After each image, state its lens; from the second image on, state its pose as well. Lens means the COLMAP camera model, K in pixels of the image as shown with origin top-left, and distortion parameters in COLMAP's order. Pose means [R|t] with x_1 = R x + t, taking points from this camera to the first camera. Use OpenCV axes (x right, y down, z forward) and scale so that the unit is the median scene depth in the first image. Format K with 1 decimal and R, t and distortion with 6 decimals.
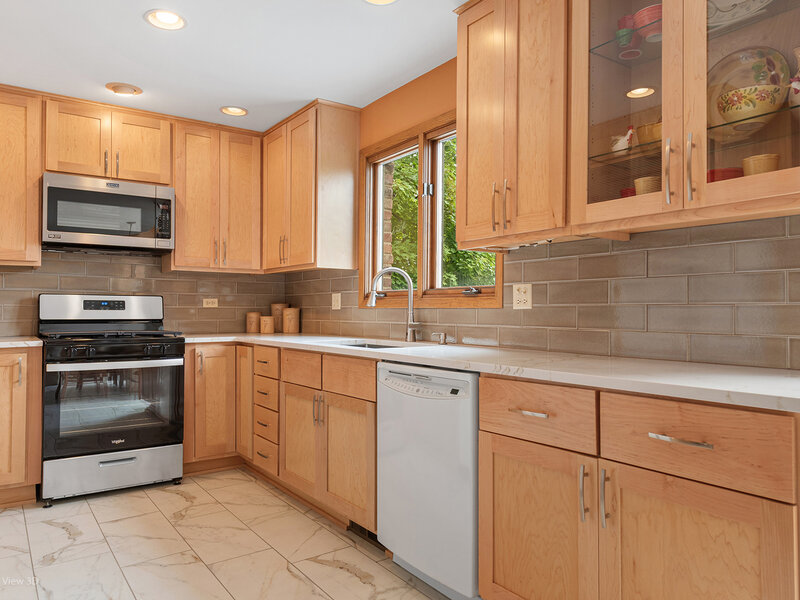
lens RADIAL K [[569.2, 0, 376.0], [0, 569.2, 298.8], [0, 0, 1]] dist [0.020064, -0.007090]
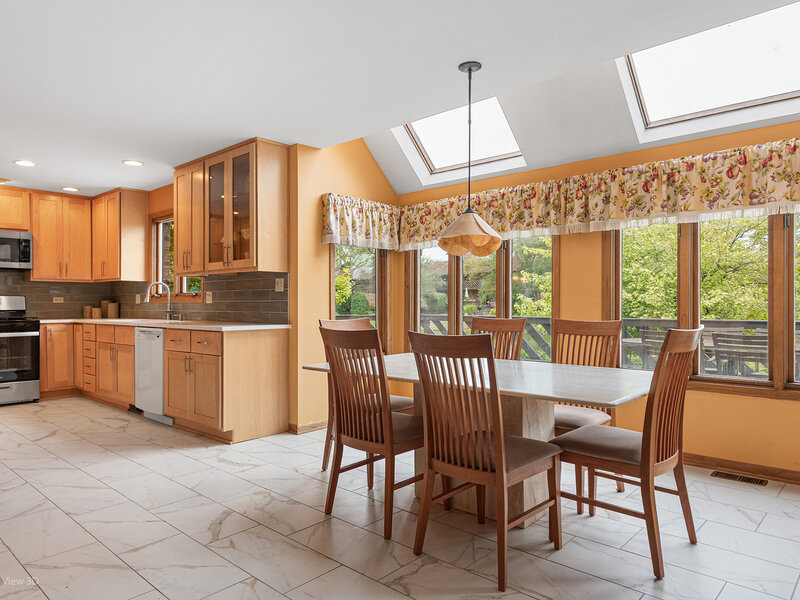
lens RADIAL K [[542.4, 0, 397.6], [0, 542.4, 304.2], [0, 0, 1]] dist [0.002978, -0.006133]
pose [[0.970642, -0.005022, 0.240476, 0.318561], [-0.000071, 0.999776, 0.021167, -0.015450], [-0.240529, -0.020562, 0.970424, -0.846056]]
